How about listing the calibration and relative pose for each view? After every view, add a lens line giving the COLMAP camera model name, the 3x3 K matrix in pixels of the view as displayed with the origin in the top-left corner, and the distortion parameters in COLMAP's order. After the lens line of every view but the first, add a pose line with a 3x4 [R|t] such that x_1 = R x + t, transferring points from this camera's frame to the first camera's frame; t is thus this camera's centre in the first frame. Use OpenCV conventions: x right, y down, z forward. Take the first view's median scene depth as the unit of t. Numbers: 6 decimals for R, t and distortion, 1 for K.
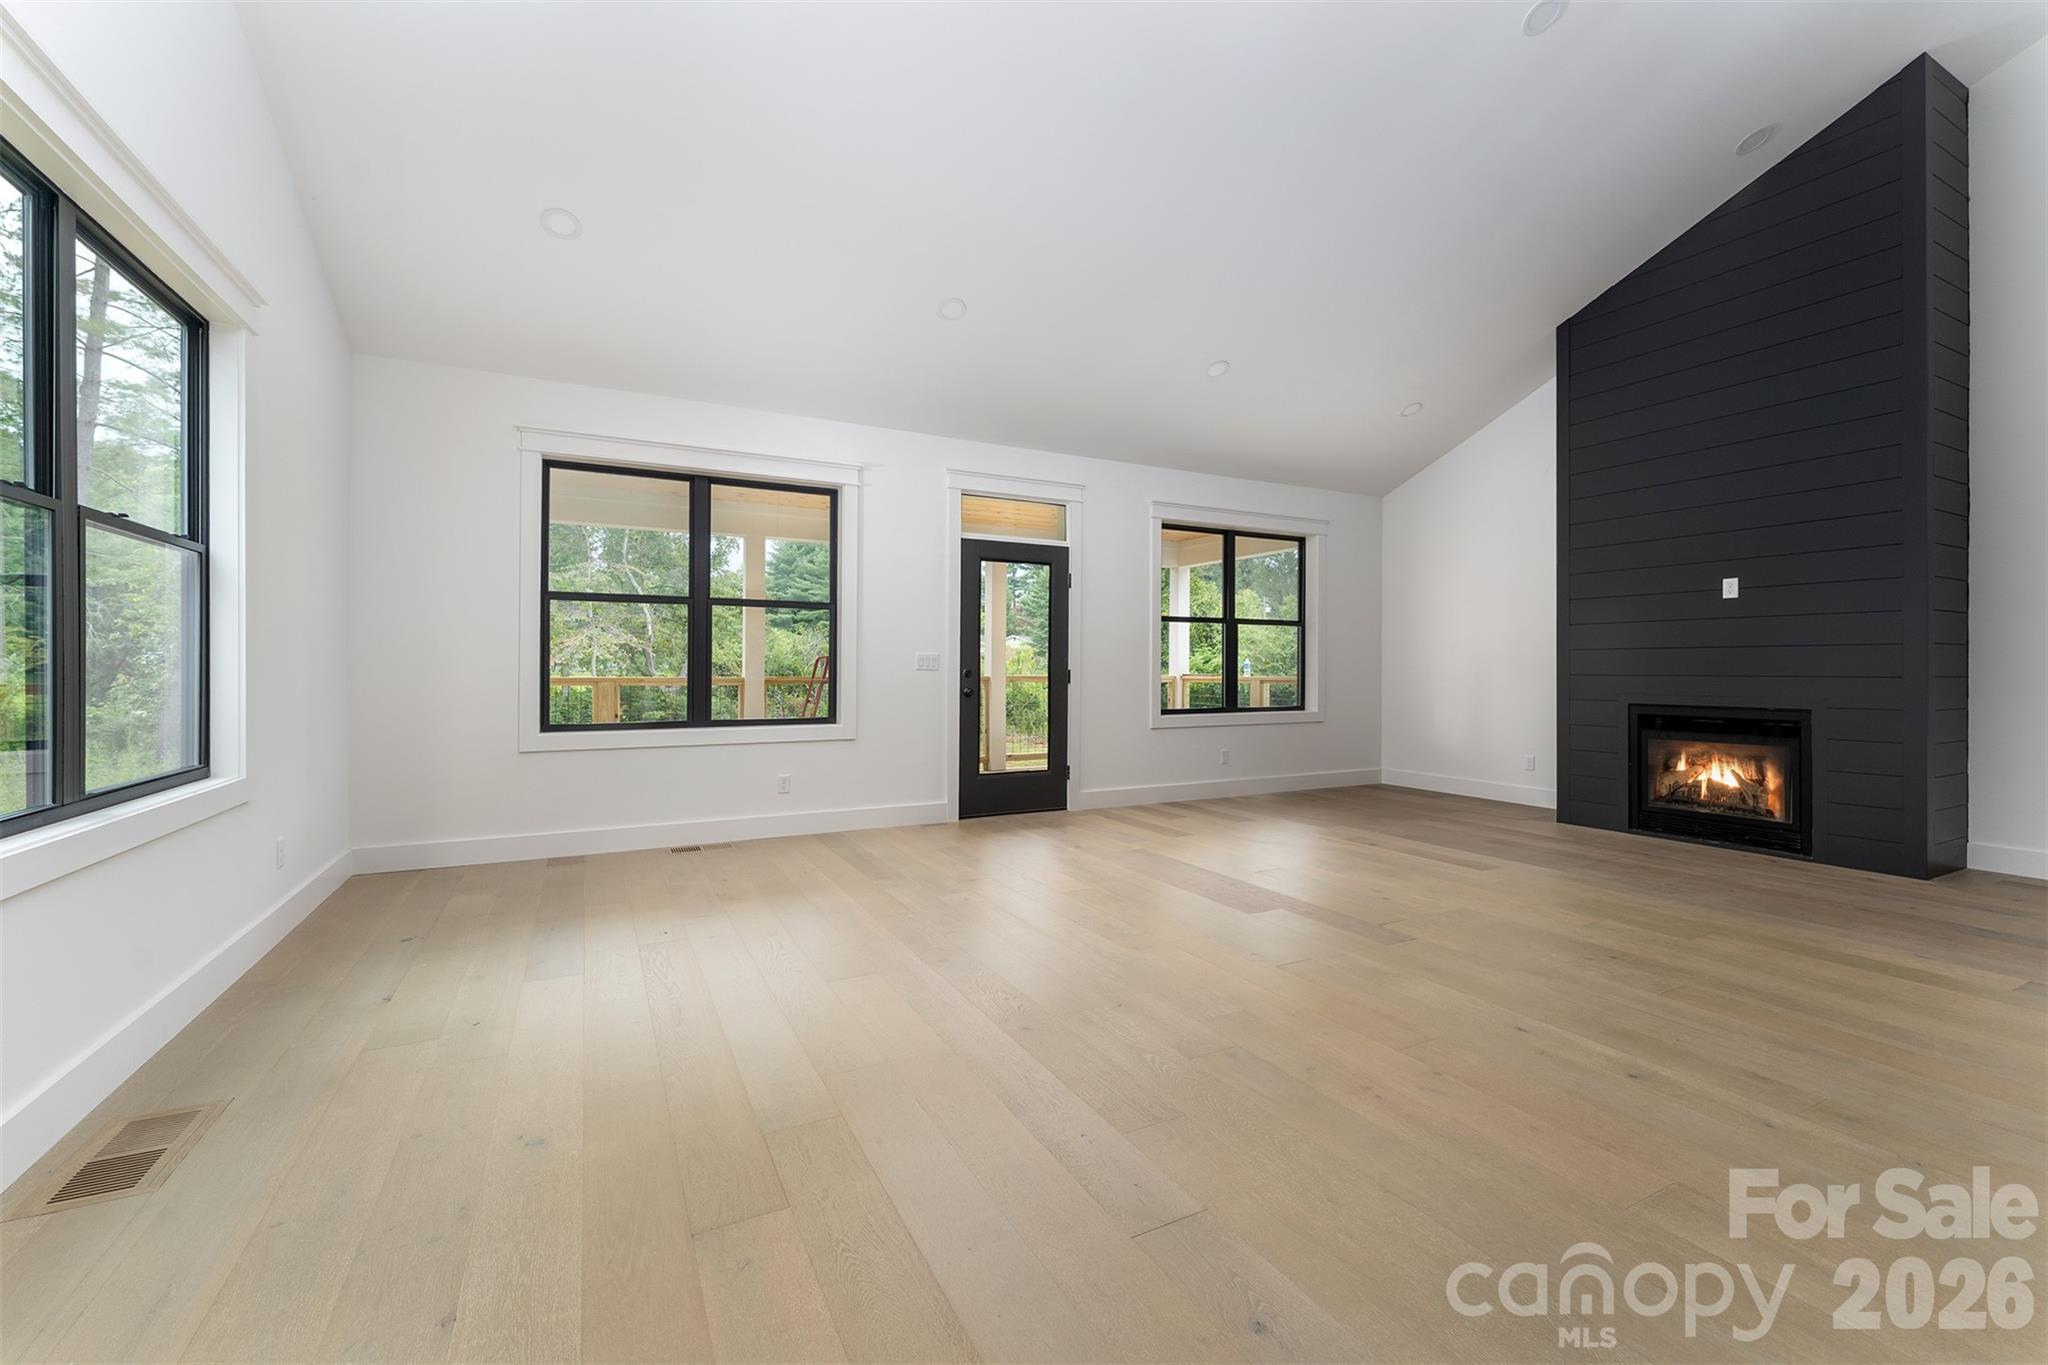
lens RADIAL K [[837.7, 0, 1035.6], [0, 837.7, 669.7], [0, 0, 1]] dist [0.002319, -0.000172]
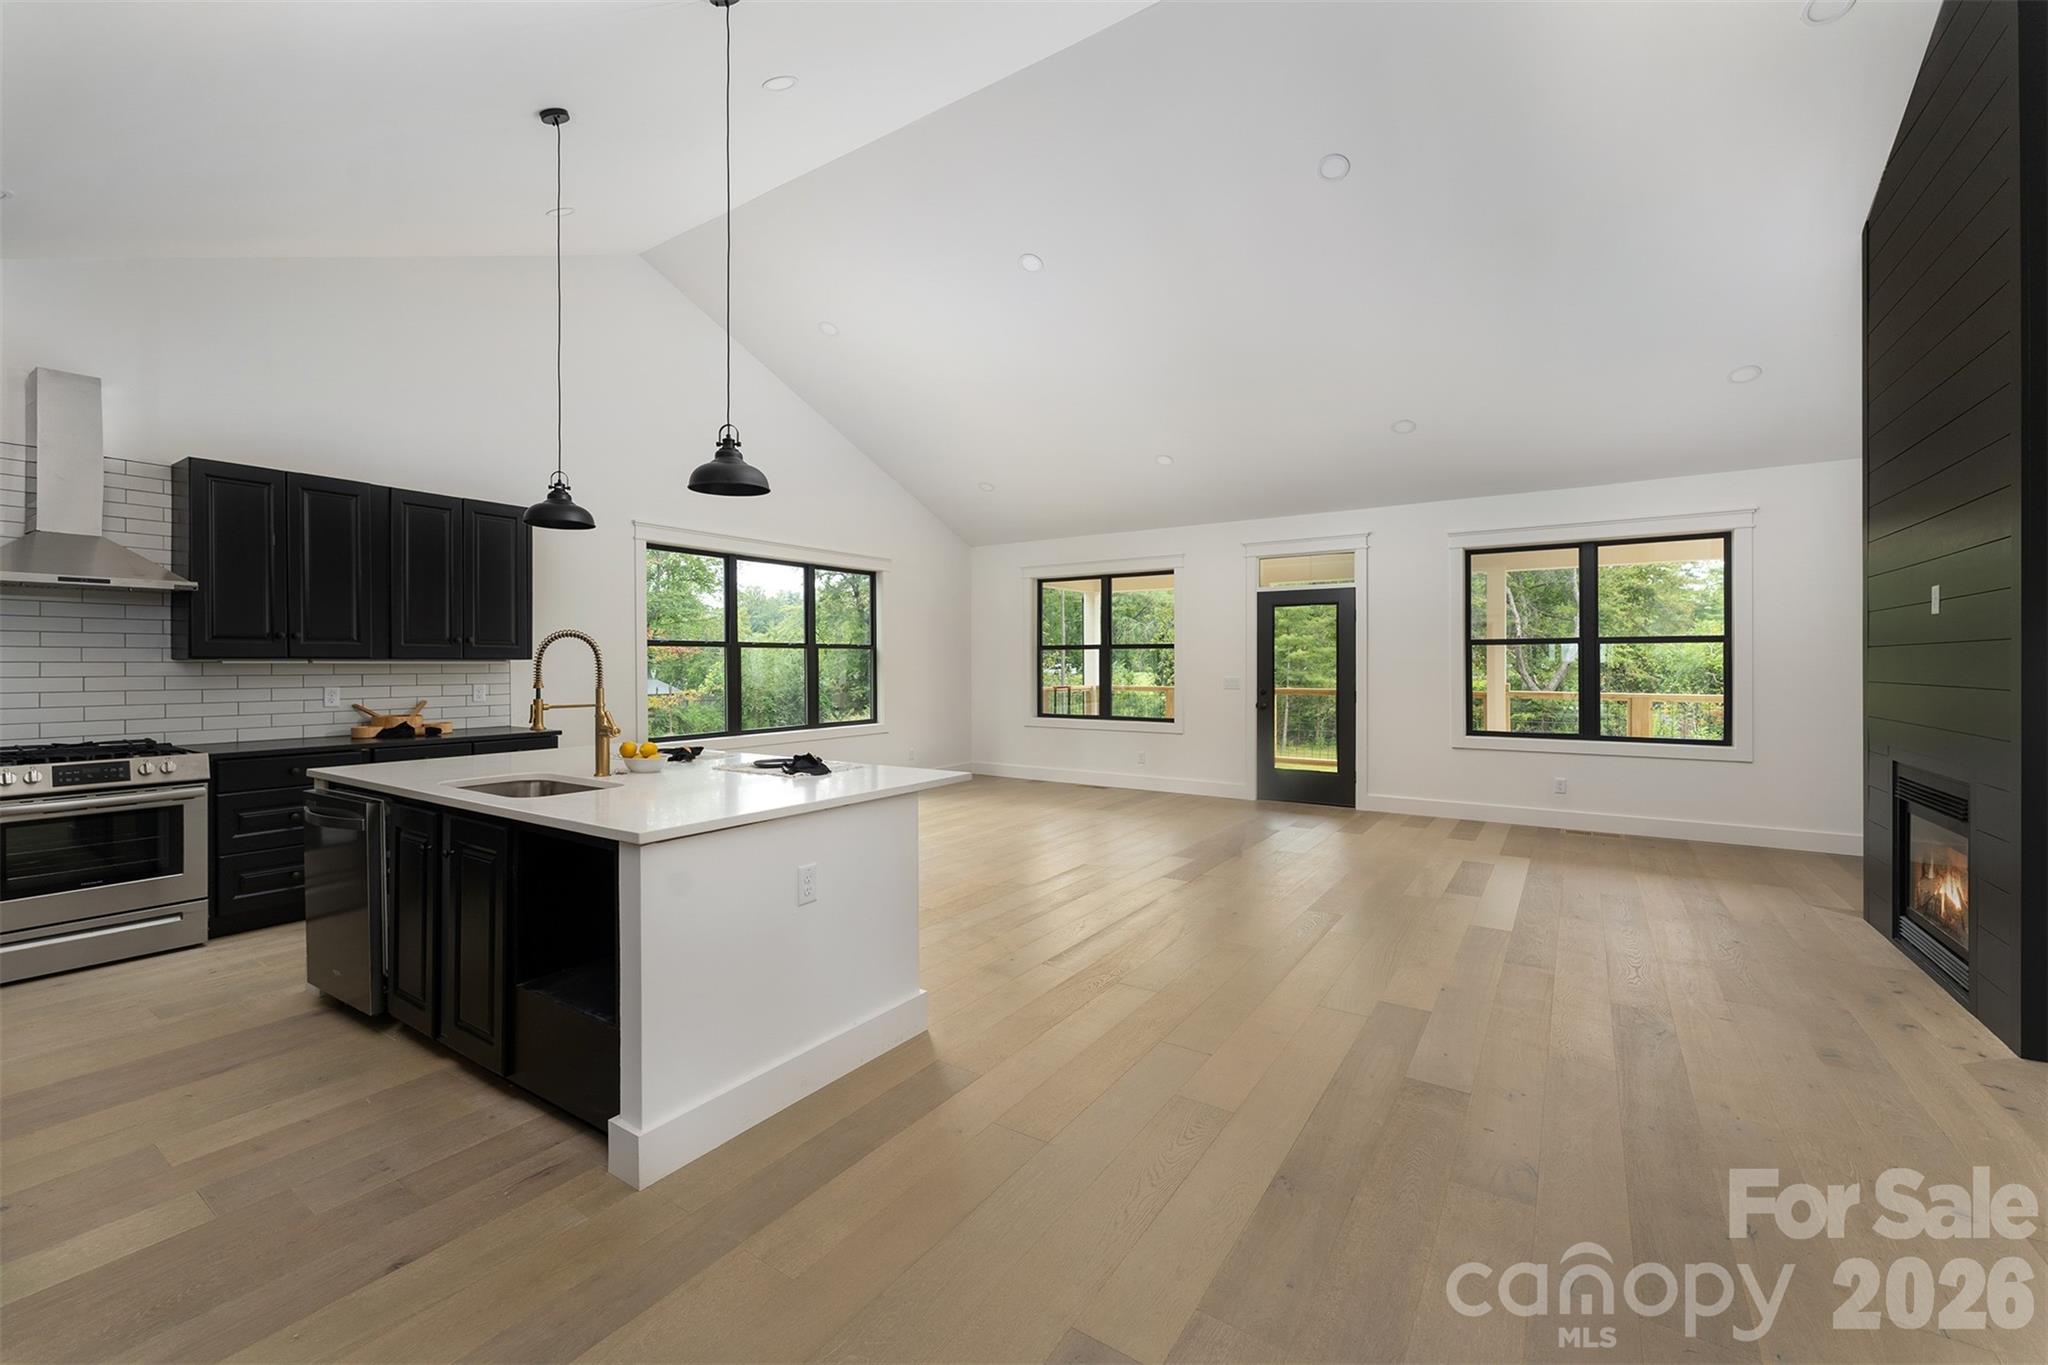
lens RADIAL K [[837.7, 0, 1024.3], [0, 837.7, 671.0], [0, 0, 1]] dist [0.002319, -0.000172]
pose [[0.482760, 0.002162, -0.875750, 0.891262], [-0.005676, 0.999984, -0.000661, -0.027205], [0.875735, 0.005290, 0.482764, 0.027377]]
